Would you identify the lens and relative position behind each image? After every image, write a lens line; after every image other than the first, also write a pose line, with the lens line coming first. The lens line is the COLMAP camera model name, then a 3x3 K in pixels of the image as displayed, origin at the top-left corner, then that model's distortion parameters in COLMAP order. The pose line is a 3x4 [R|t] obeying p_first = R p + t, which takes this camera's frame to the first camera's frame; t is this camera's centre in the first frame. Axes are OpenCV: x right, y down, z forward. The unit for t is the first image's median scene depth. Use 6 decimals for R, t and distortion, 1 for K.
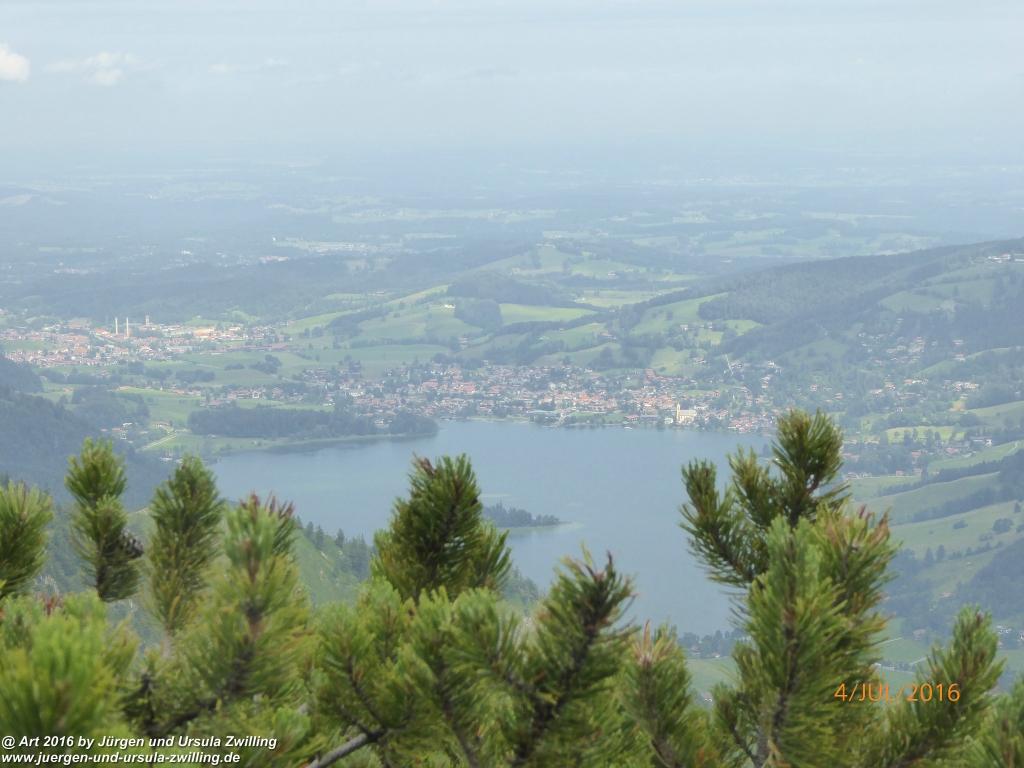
lens RADIAL K [[716.1, 0, 517.2], [0, 716.1, 384.4], [0, 0, 1]] dist [-0.032980, -0.004038]
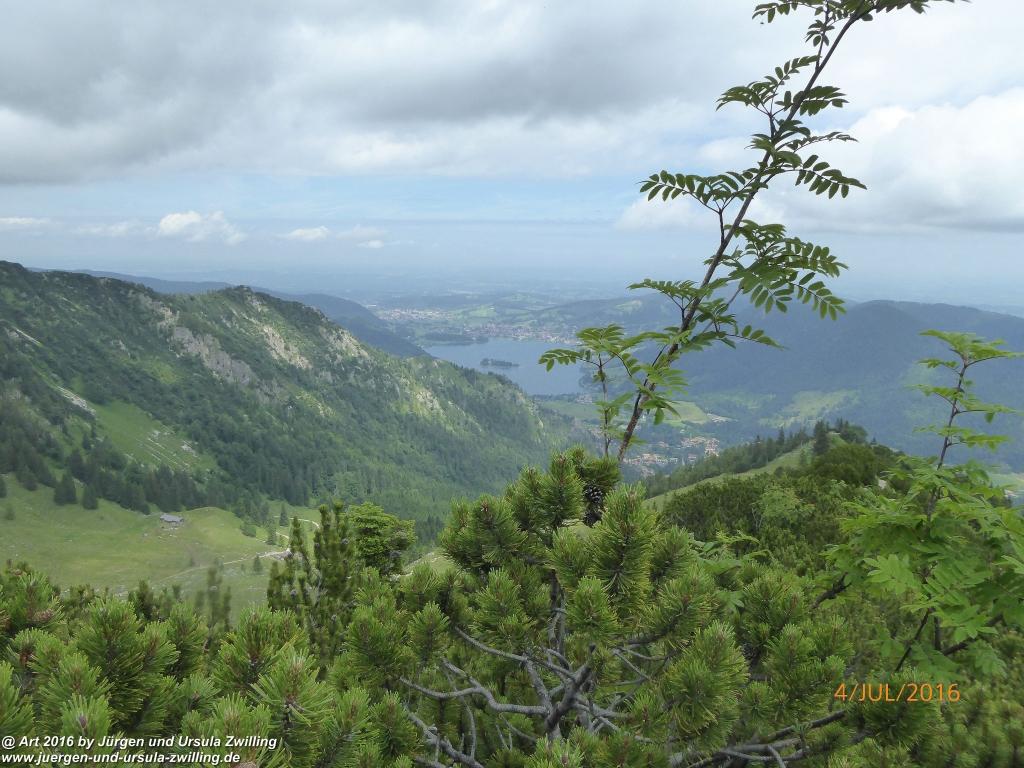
lens RADIAL K [[716.1, 0, 508.9], [0, 716.1, 380.3], [0, 0, 1]] dist [-0.032980, -0.004038]
pose [[0.998880, 0.037394, -0.029002, 0.120871], [-0.036354, 0.998705, 0.035591, 0.138058], [0.030295, -0.034497, 0.998946, -2.905652]]
